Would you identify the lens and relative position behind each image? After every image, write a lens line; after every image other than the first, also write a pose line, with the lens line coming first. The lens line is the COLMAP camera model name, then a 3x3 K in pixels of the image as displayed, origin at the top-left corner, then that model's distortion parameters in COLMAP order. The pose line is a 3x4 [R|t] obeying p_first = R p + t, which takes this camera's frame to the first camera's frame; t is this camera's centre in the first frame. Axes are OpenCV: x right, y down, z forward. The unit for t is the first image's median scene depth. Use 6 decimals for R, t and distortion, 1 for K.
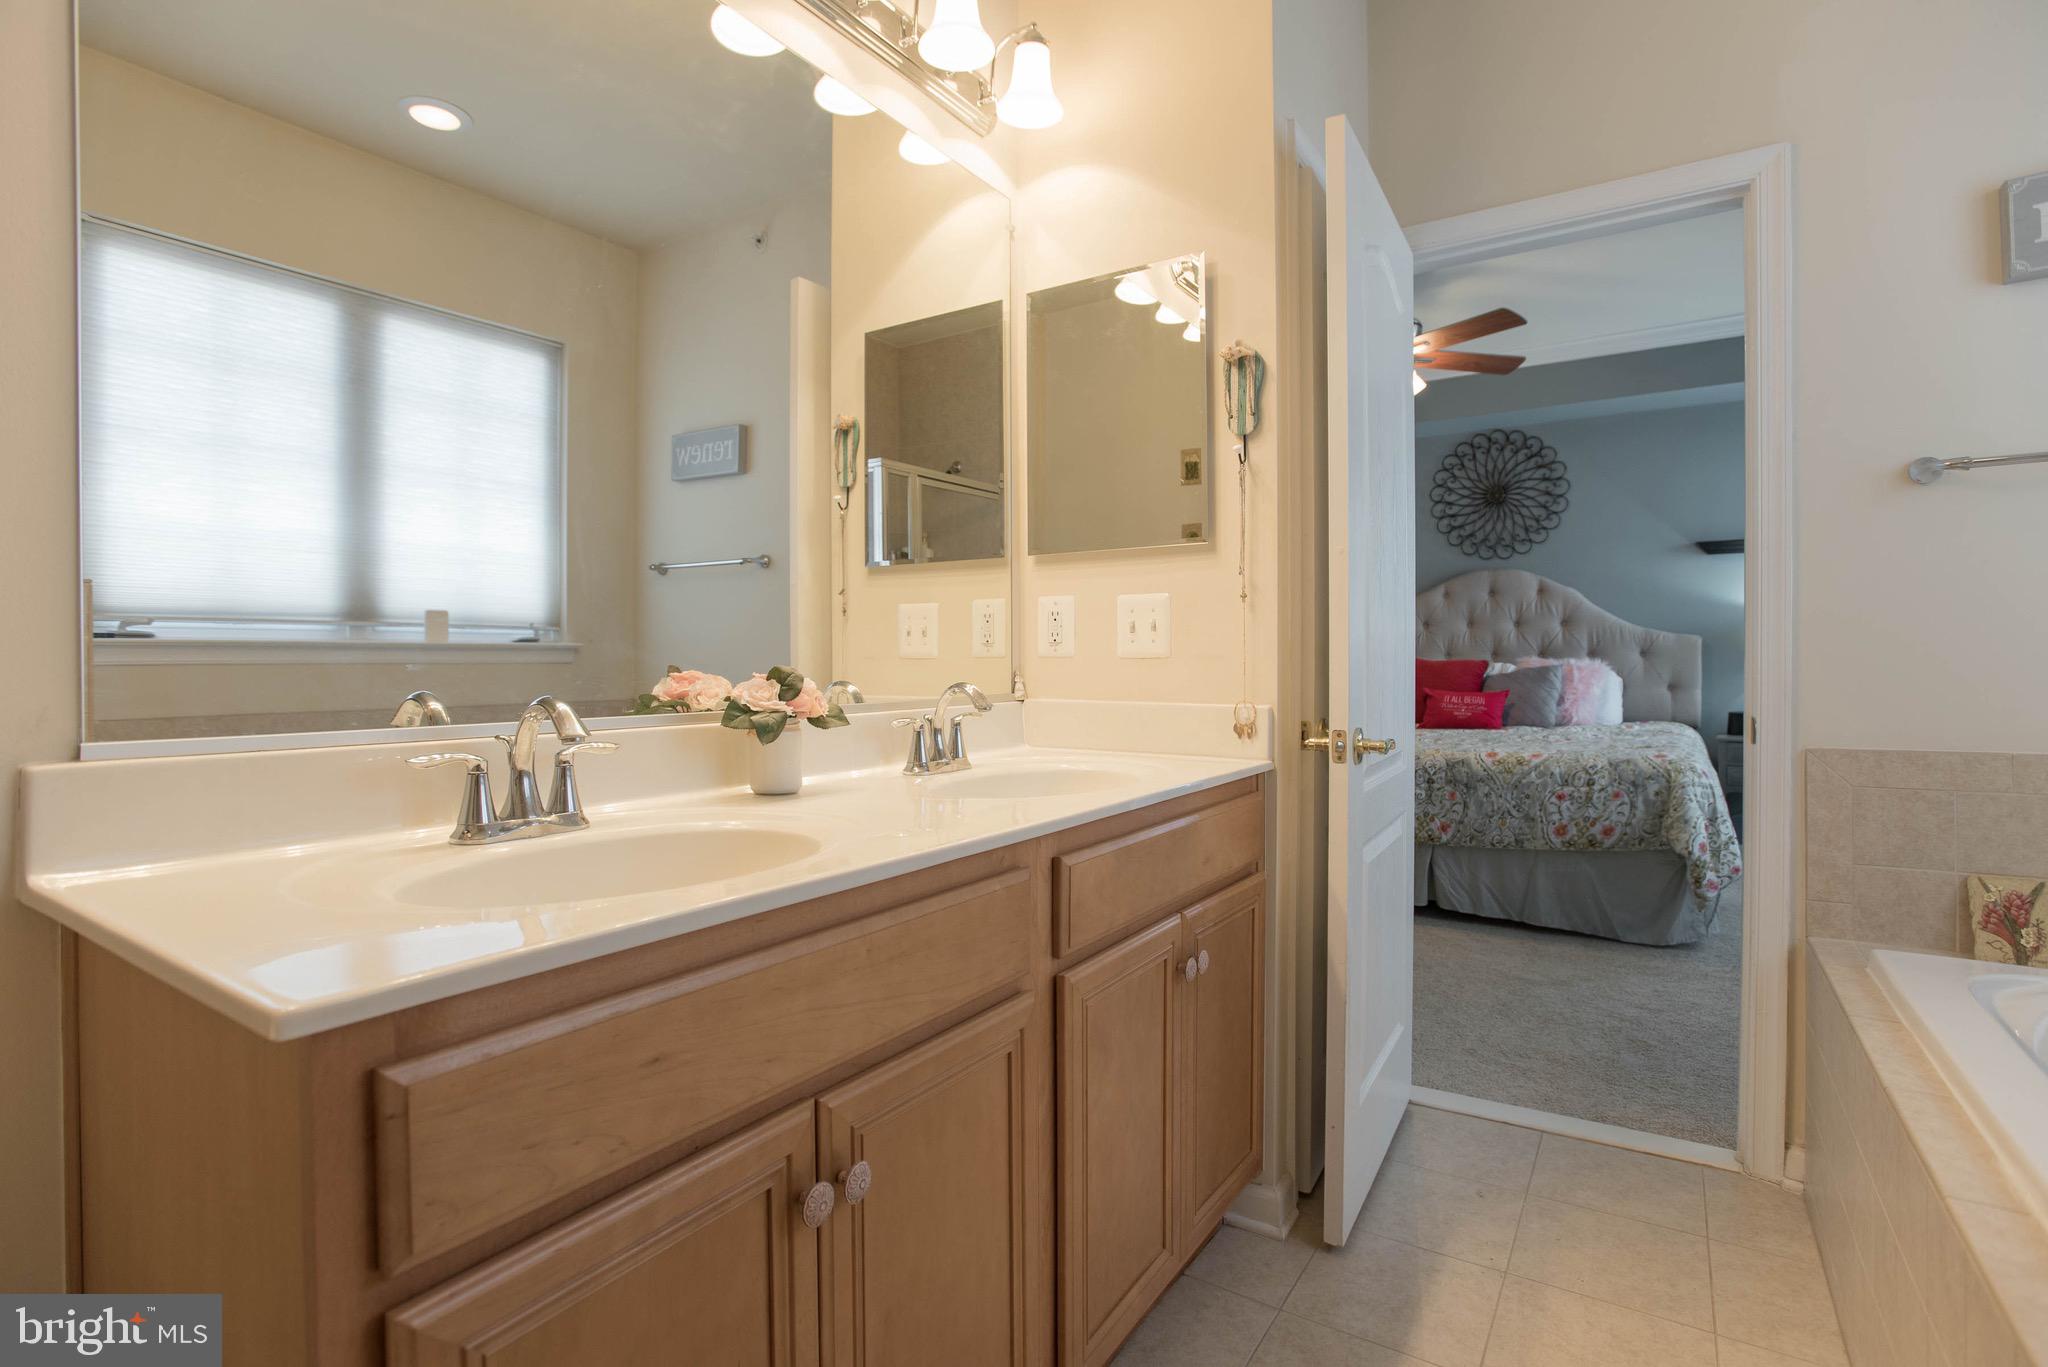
lens RADIAL K [[987.8, 0, 1032.1], [0, 987.8, 684.7], [0, 0, 1]] dist [-0.044699, 0.016294]
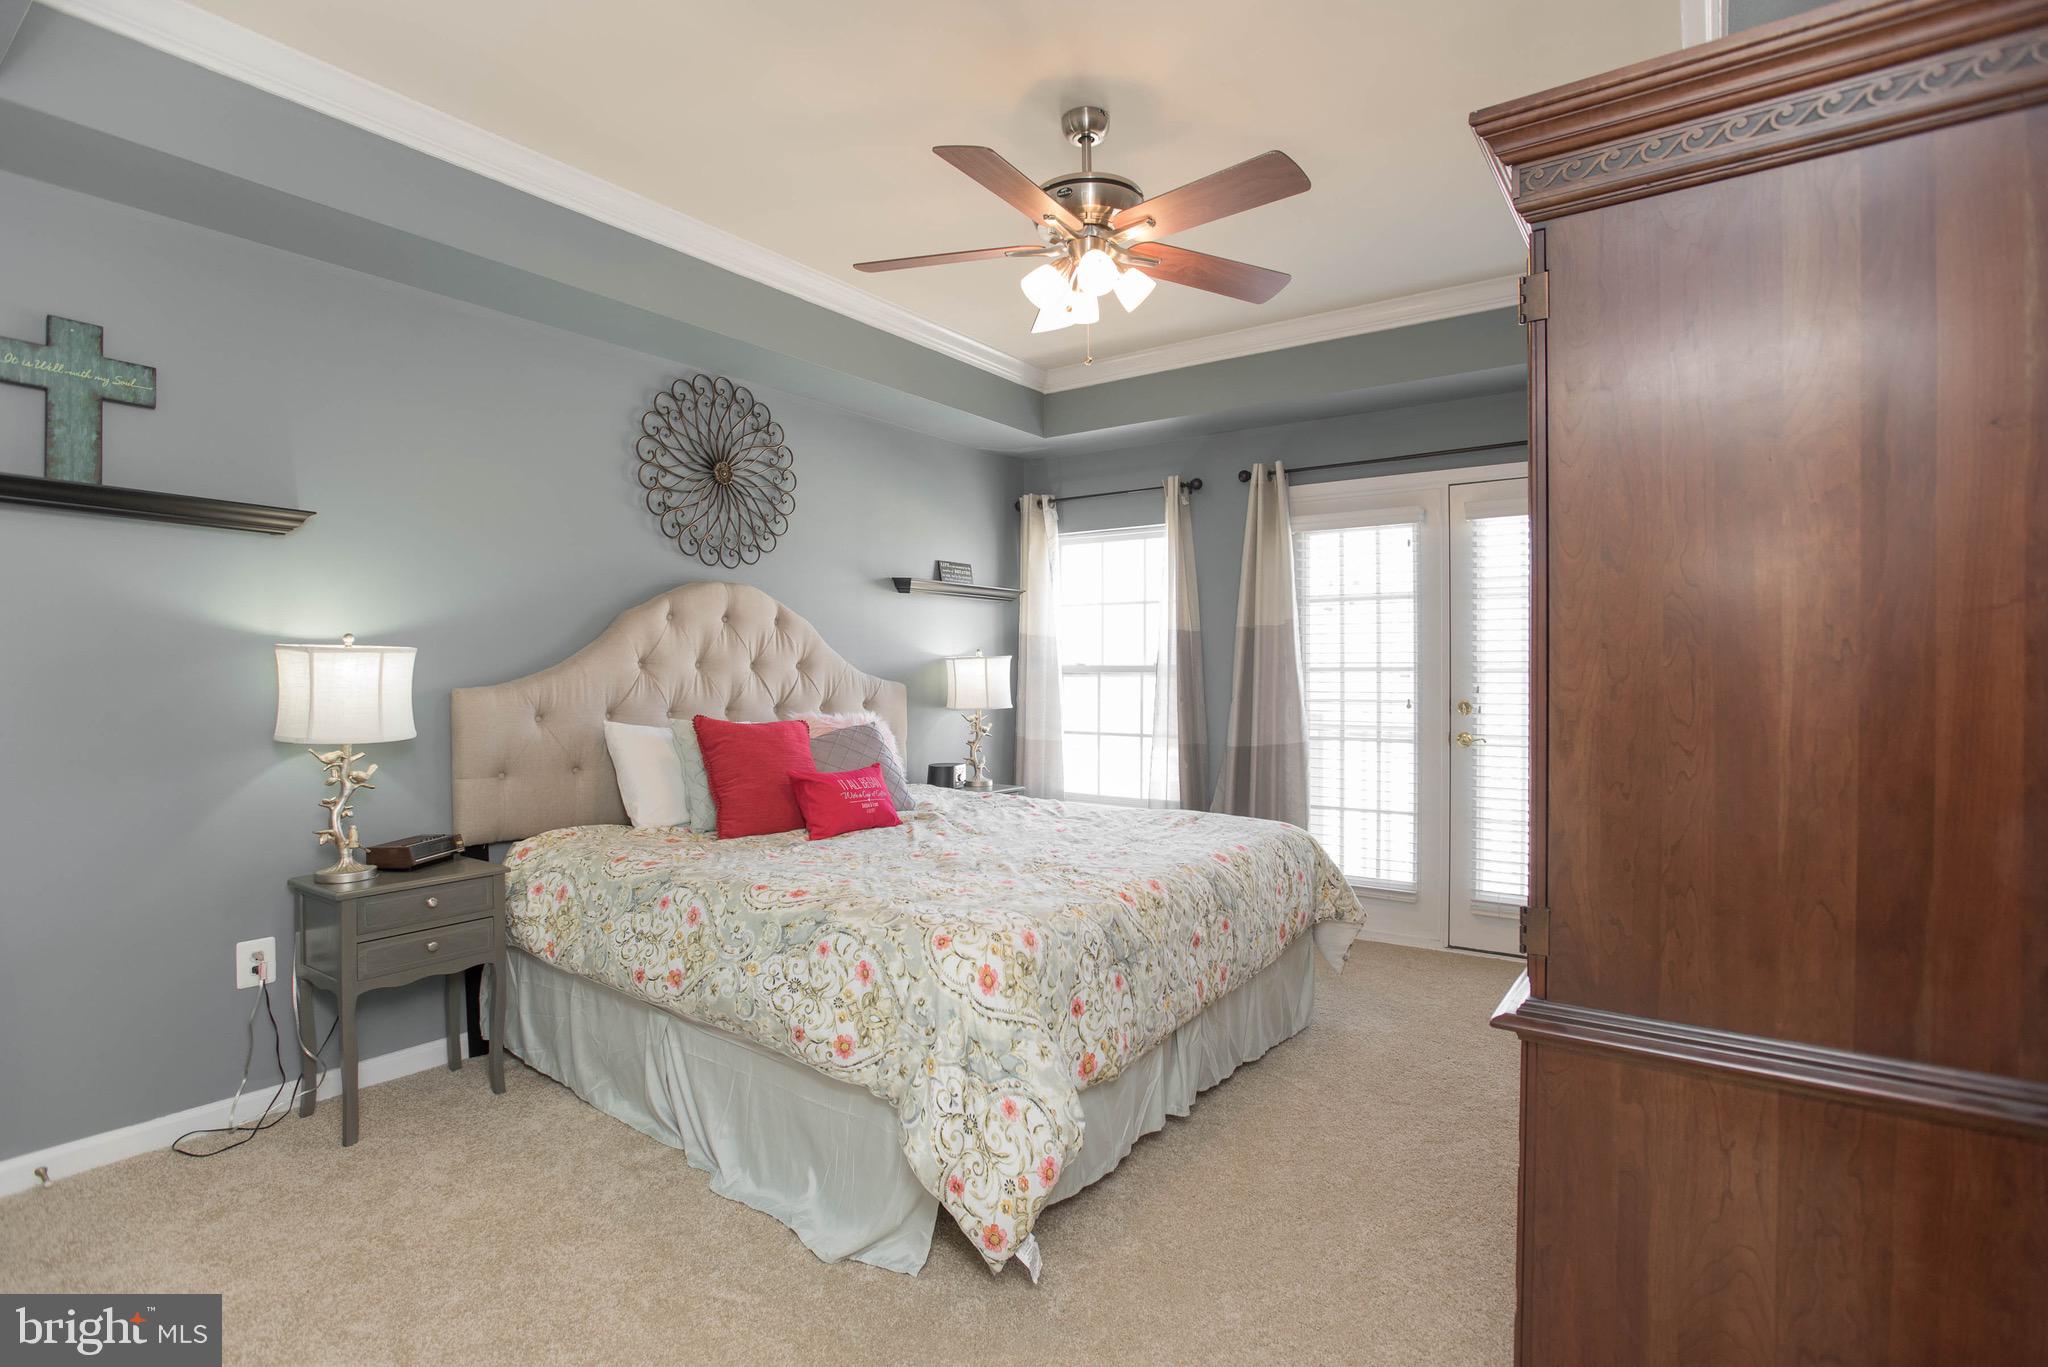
lens RADIAL K [[987.8, 0, 1012.9], [0, 987.8, 678.1], [0, 0, 1]] dist [-0.044699, 0.016294]
pose [[0.039190, 0.001697, 0.999230, -0.193893], [0.027286, 0.999624, -0.002768, -0.045738], [-0.998859, 0.027373, 0.039129, 0.784603]]
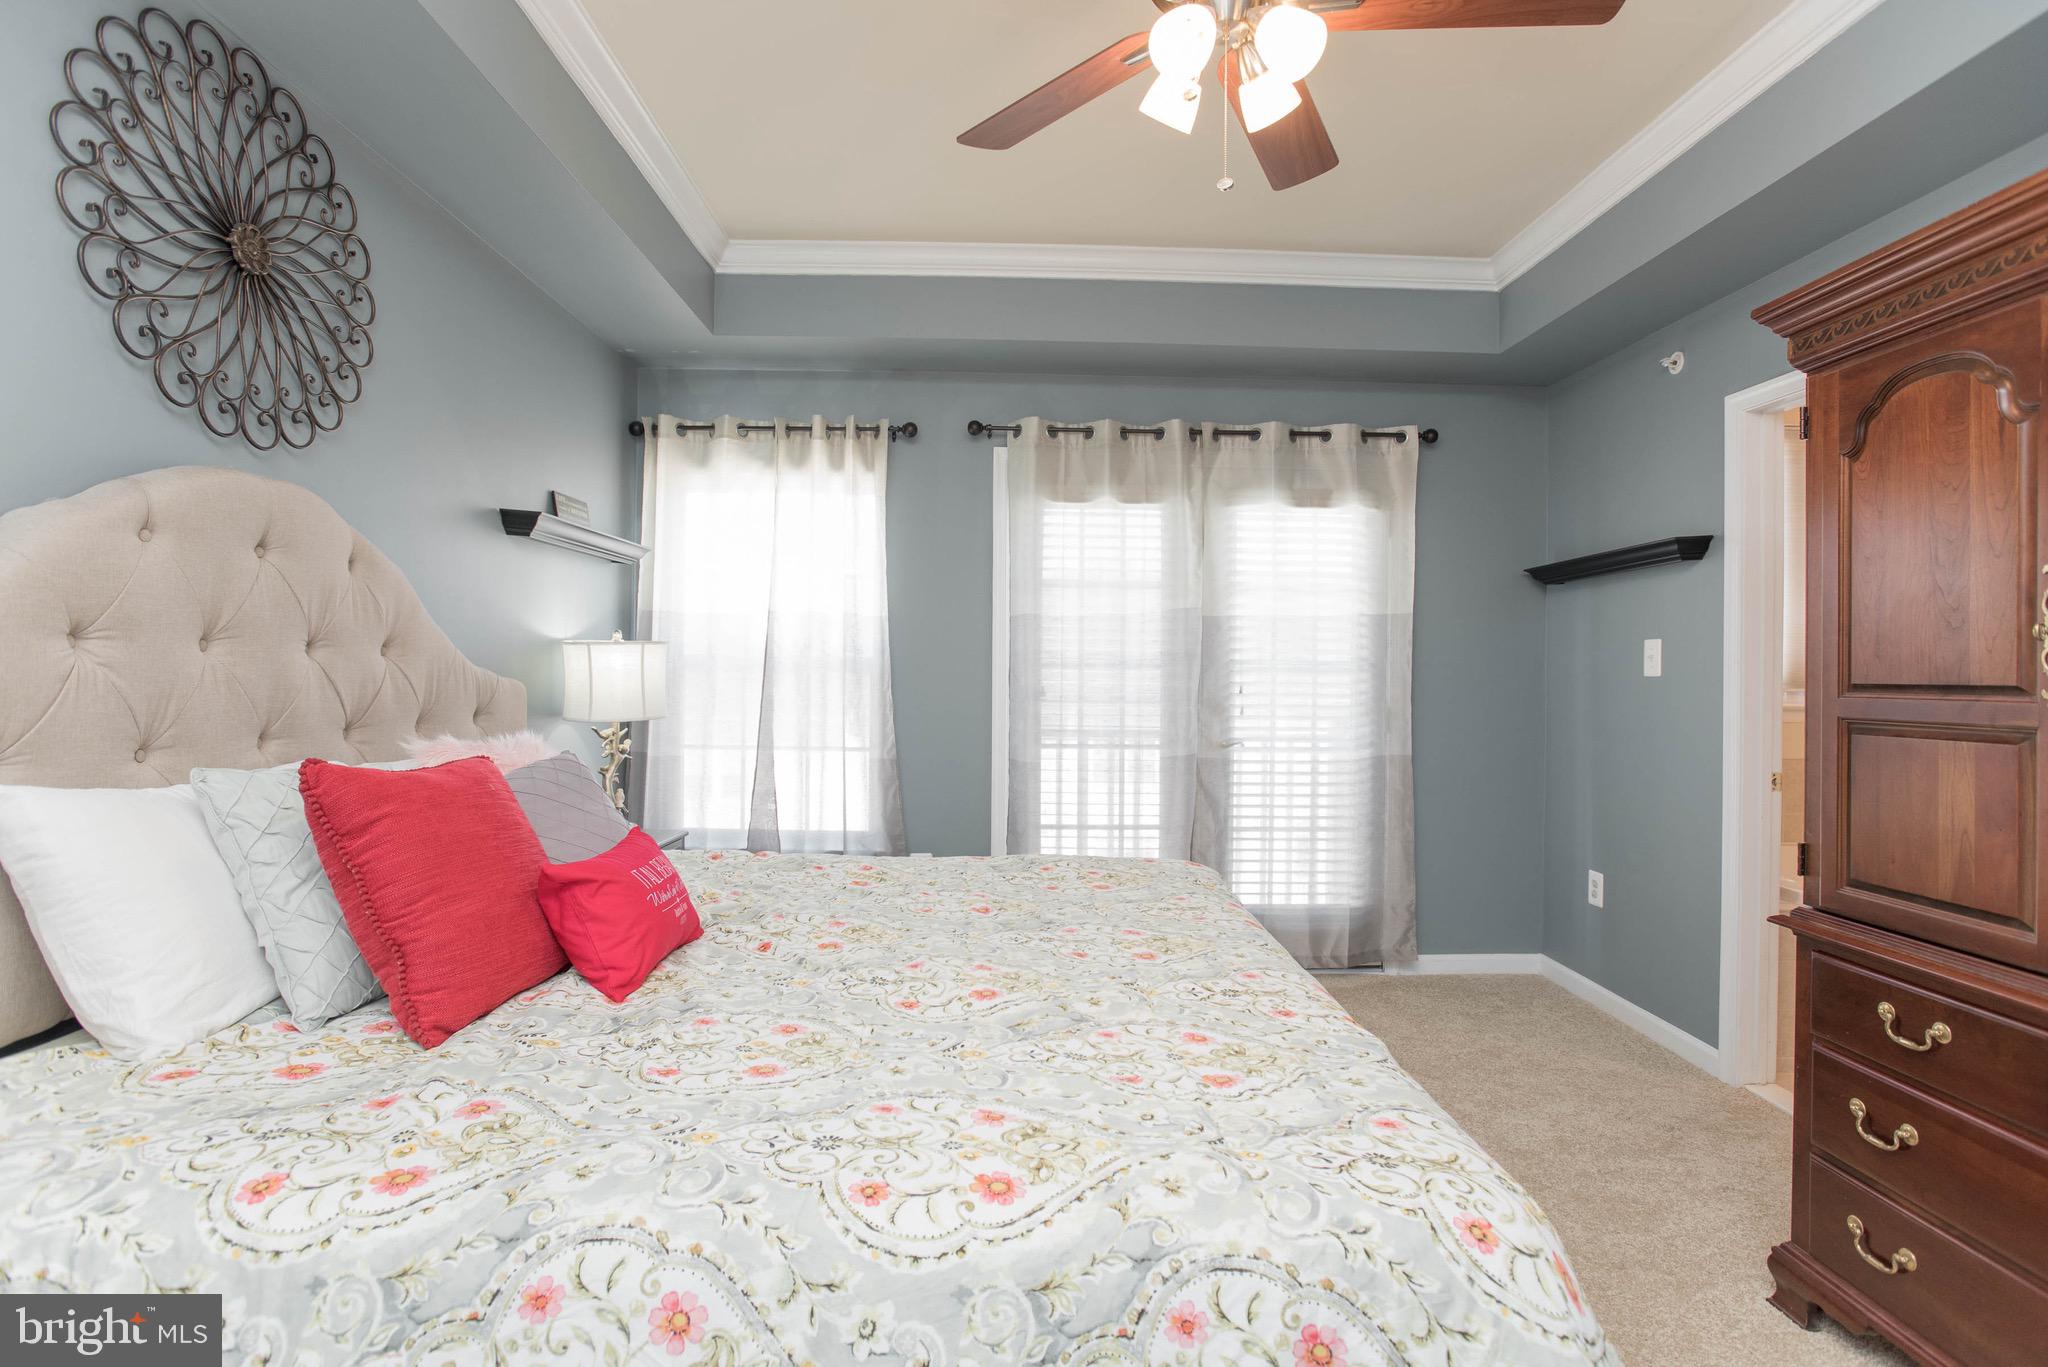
lens RADIAL K [[987.8, 0, 1012.2], [0, 987.8, 675.7], [0, 0, 1]] dist [-0.044699, 0.016294]
pose [[-0.563192, -0.000591, 0.826326, 0.068302], [0.023418, 0.999587, 0.016676, -0.052109], [-0.825994, 0.028743, -0.562945, 0.983100]]
